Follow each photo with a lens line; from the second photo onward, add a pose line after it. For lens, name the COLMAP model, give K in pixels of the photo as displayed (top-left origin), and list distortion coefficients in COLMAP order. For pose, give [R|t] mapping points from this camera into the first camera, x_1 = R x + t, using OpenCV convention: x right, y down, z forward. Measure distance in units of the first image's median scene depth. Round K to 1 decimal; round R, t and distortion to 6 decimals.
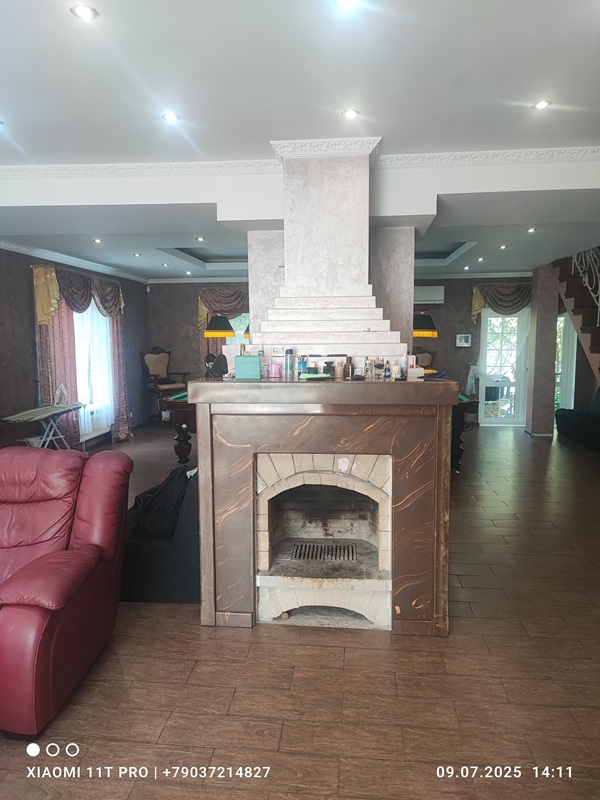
lens RADIAL K [[575.1, 0, 302.0], [0, 575.1, 400.6], [0, 0, 1]] dist [0.028514, -0.022569]
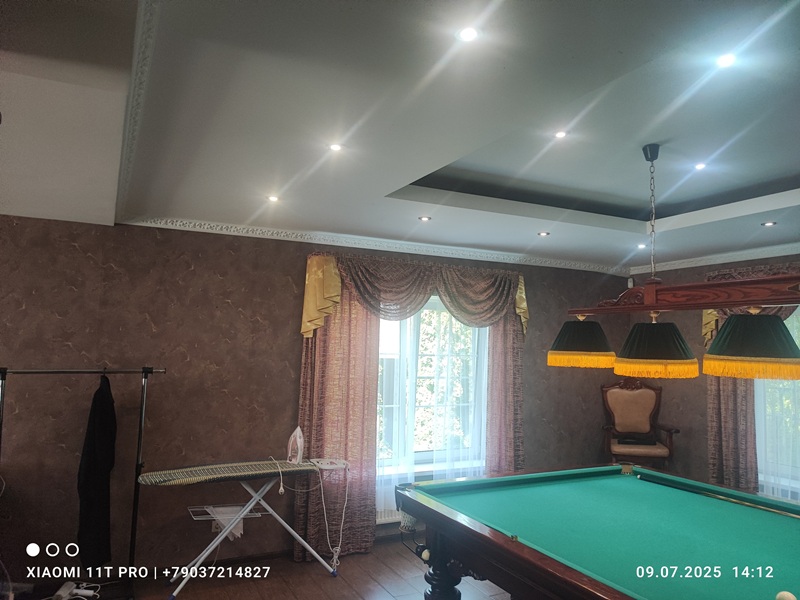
lens RADIAL K [[575.1, 0, 397.8], [0, 575.1, 300.6], [0, 0, 1]] dist [0.028514, -0.022569]
pose [[0.533647, -0.048567, -0.844311, 0.129830], [-0.121080, 0.983677, -0.133112, -0.064233], [0.836995, 0.173264, 0.519056, 0.485521]]
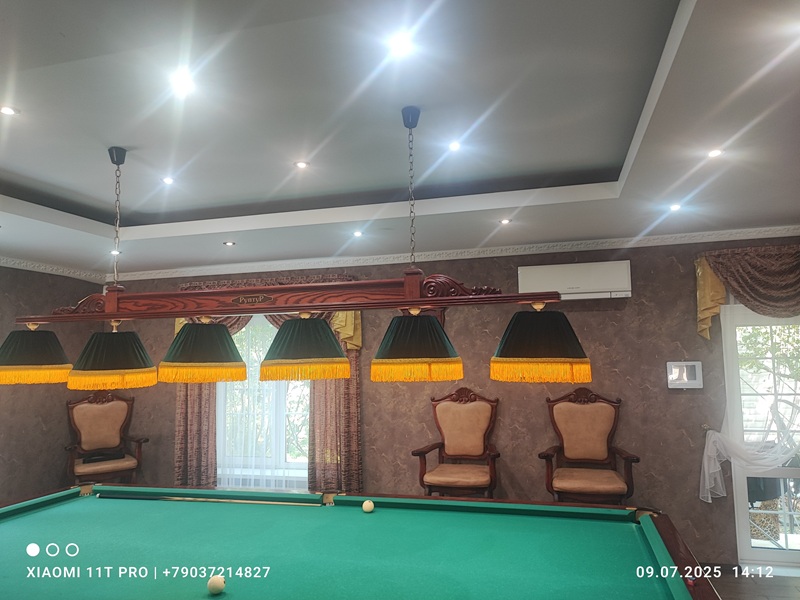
lens RADIAL K [[575.1, 0, 402.5], [0, 575.1, 299.7], [0, 0, 1]] dist [0.028514, -0.022569]
pose [[0.983064, -0.031968, -0.180451, 0.144605], [-0.006127, 0.978384, -0.206704, -0.066113], [0.183158, 0.204309, 0.961619, 0.503292]]
